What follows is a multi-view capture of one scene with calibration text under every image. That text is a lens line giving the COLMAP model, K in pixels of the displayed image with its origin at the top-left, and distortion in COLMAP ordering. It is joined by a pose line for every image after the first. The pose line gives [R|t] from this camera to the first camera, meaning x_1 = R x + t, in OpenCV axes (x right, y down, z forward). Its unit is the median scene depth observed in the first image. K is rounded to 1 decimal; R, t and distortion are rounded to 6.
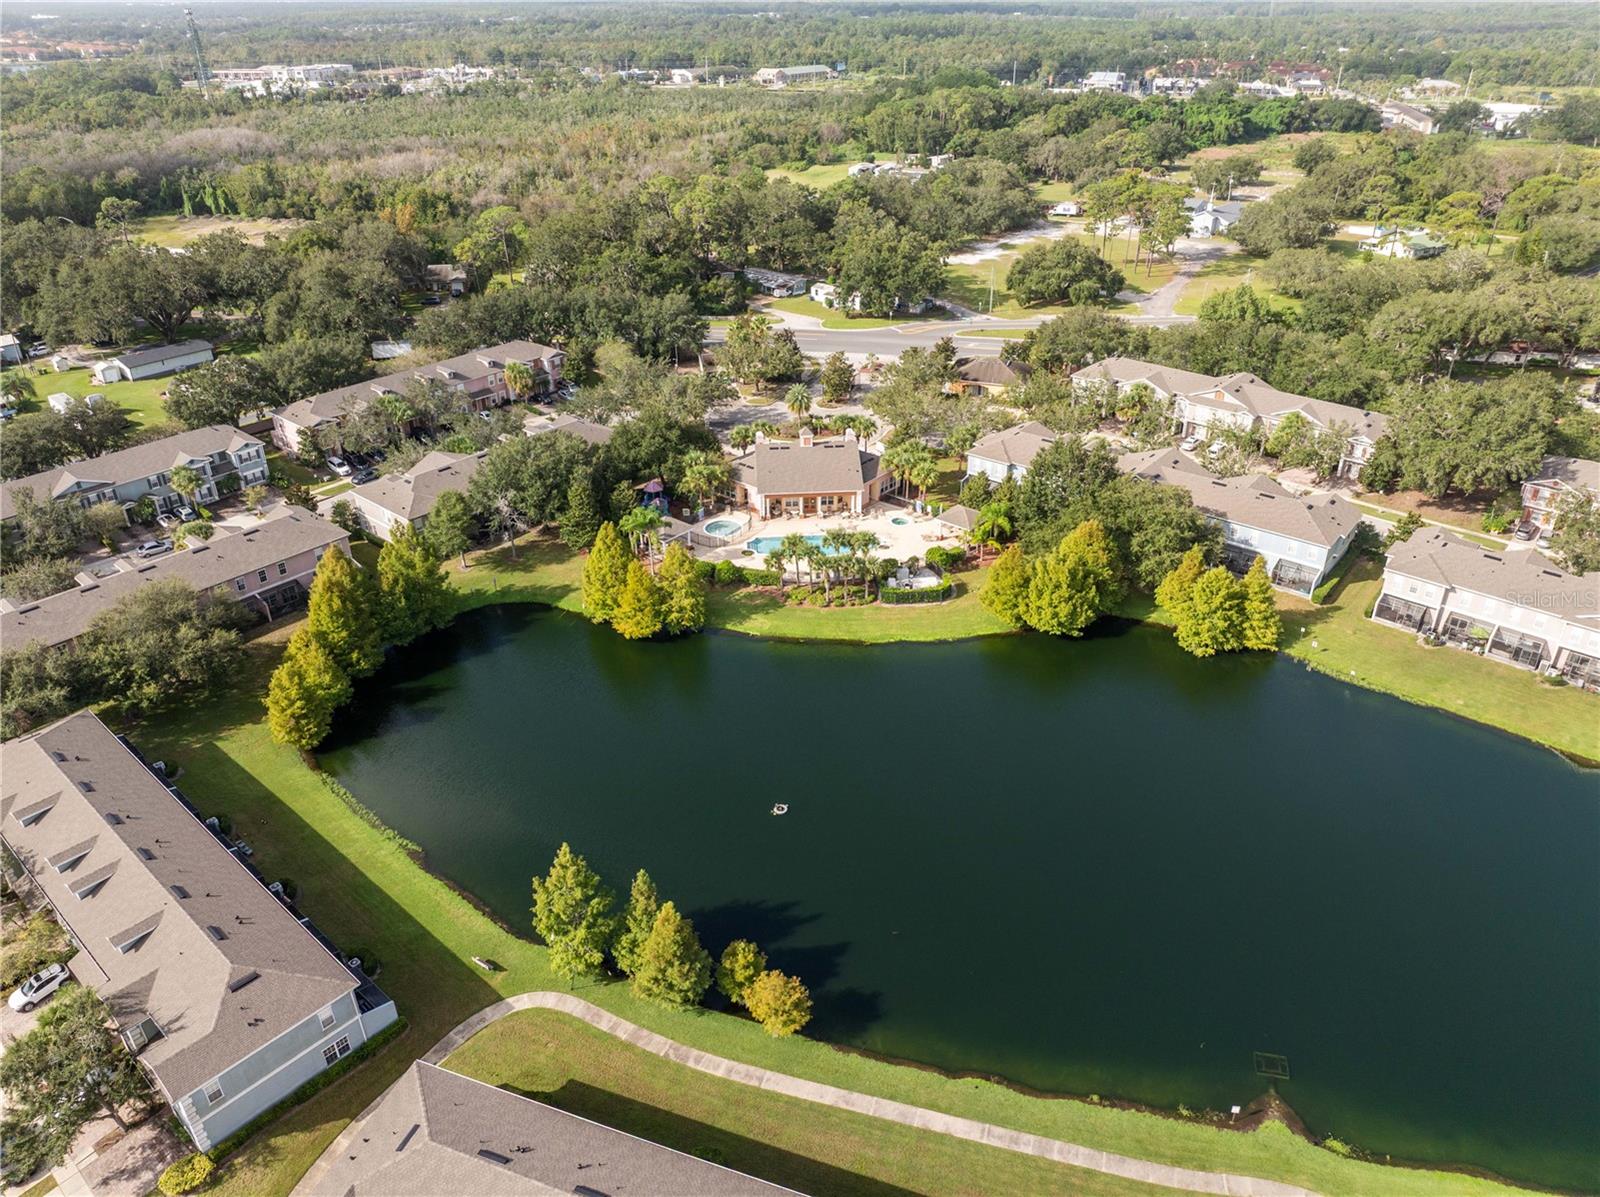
lens RADIAL K [[1116.1, 0, 800.0], [0, 1116.1, 598.5], [0, 0, 1]] dist [-0.031165, -0.004130]
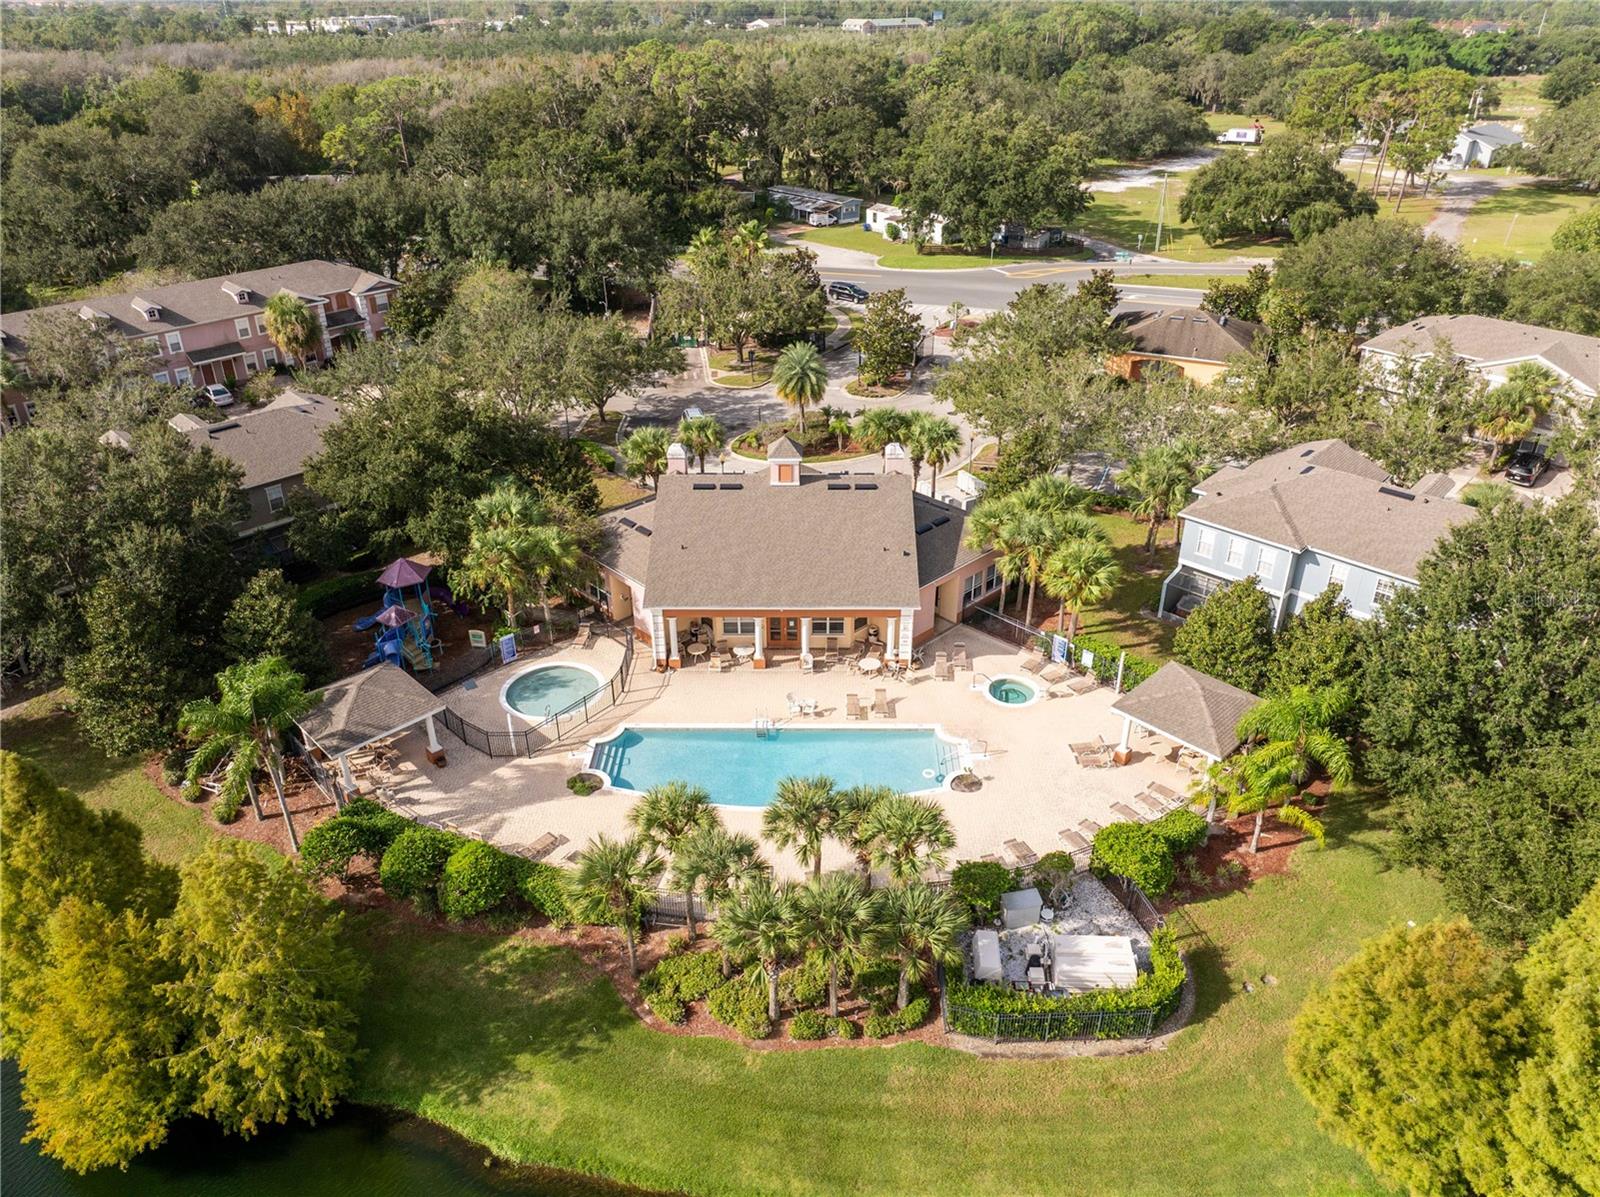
lens RADIAL K [[1143.2, 0, 805.3], [0, 1143.2, 571.1], [0, 0, 1]] dist [-0.035381, 0.002971]
pose [[0.997137, 0.040384, -0.063930, 0.034200], [-0.041834, 0.998893, -0.021513, -0.079592], [0.062990, 0.024126, 0.997723, 0.483773]]
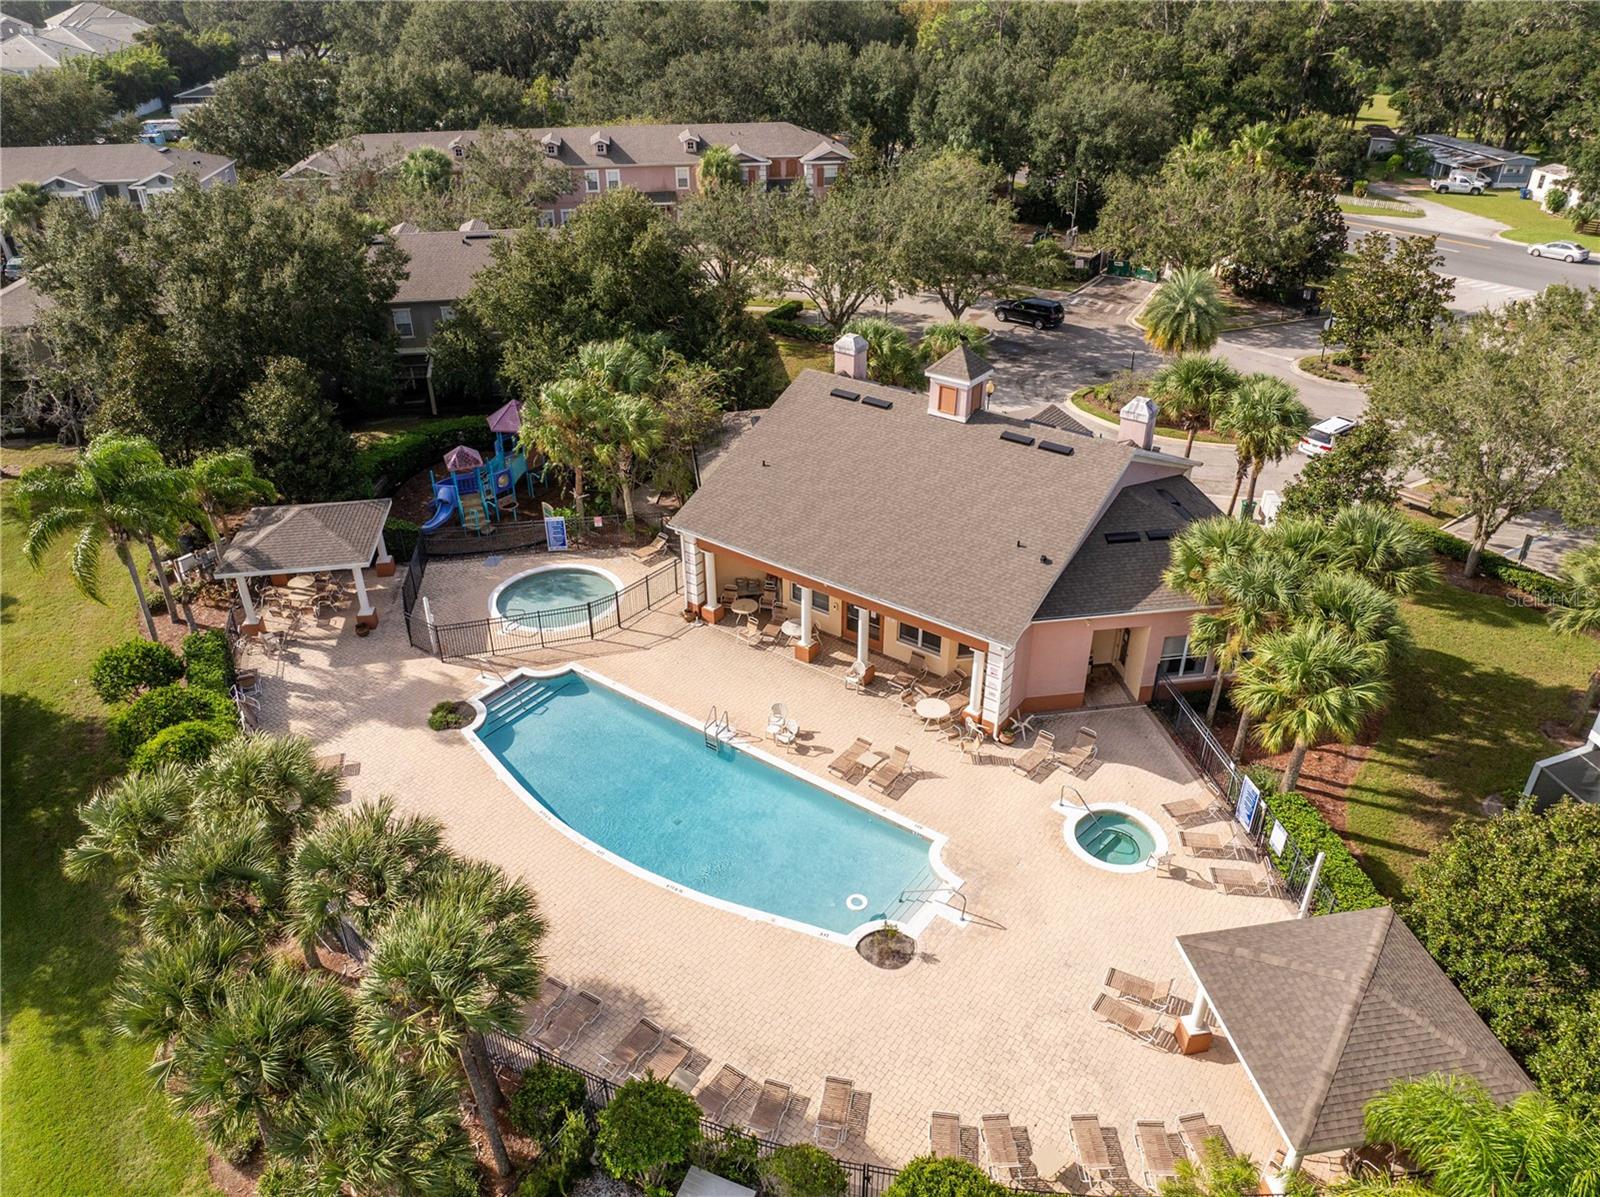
lens RADIAL K [[1143.2, 0, 805.3], [0, 1143.2, 571.1], [0, 0, 1]] dist [-0.035381, 0.002971]
pose [[0.769983, 0.322136, -0.550776, 0.120101], [-0.320337, 0.941693, 0.102944, -0.098130], [0.551824, 0.097169, 0.828281, 0.622470]]
